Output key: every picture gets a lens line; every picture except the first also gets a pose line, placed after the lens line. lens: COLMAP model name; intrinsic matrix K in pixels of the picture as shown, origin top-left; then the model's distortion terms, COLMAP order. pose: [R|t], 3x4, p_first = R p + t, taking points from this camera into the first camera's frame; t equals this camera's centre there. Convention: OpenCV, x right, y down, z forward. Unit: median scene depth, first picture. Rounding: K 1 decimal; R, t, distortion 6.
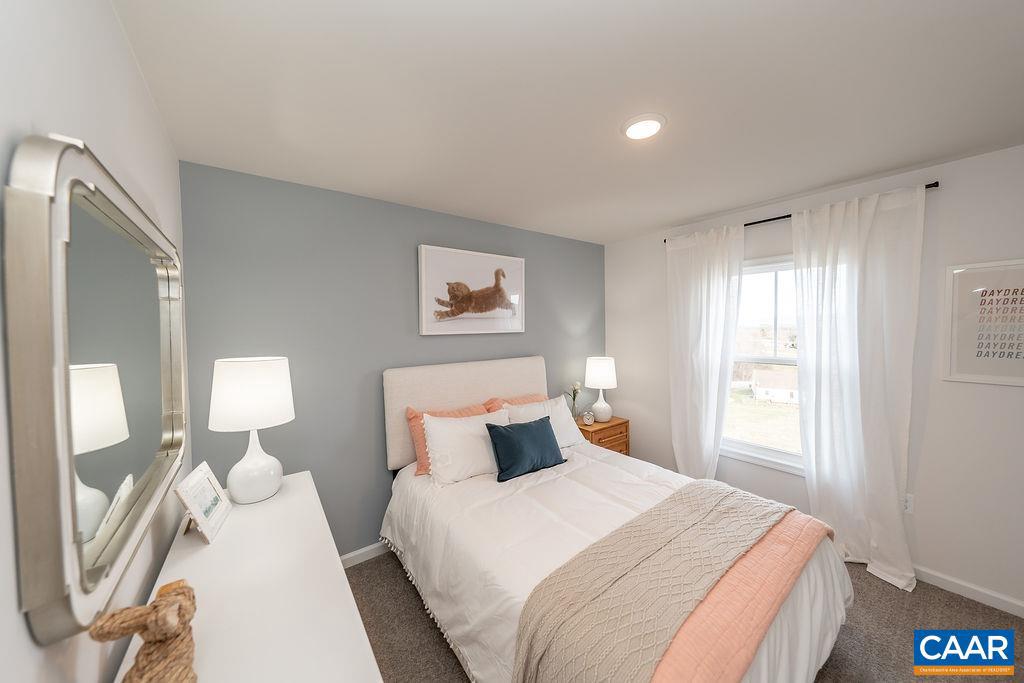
lens RADIAL K [[346.2, 0, 511.4], [0, 346.2, 337.3], [0, 0, 1]] dist [-0.001751, -0.000115]
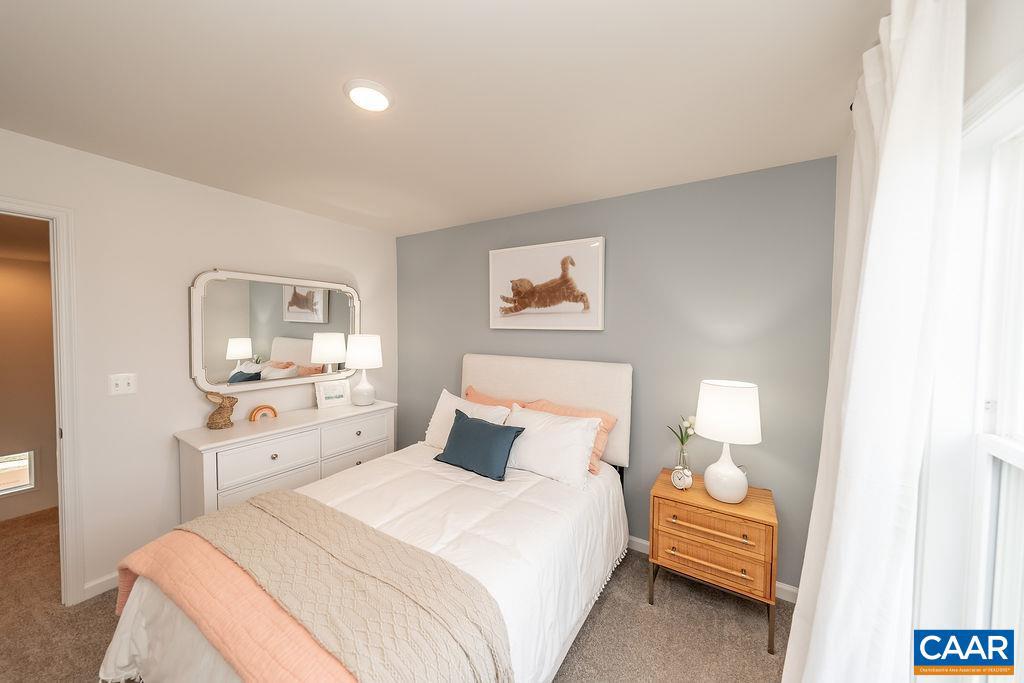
lens RADIAL K [[346.2, 0, 511.4], [0, 346.2, 337.3], [0, 0, 1]] dist [-0.001751, -0.000115]
pose [[0.357695, 0.047783, -0.932615, 0.788984], [-0.047217, 0.998338, 0.033041, -0.017189], [0.932644, 0.032216, 0.359357, 0.596908]]
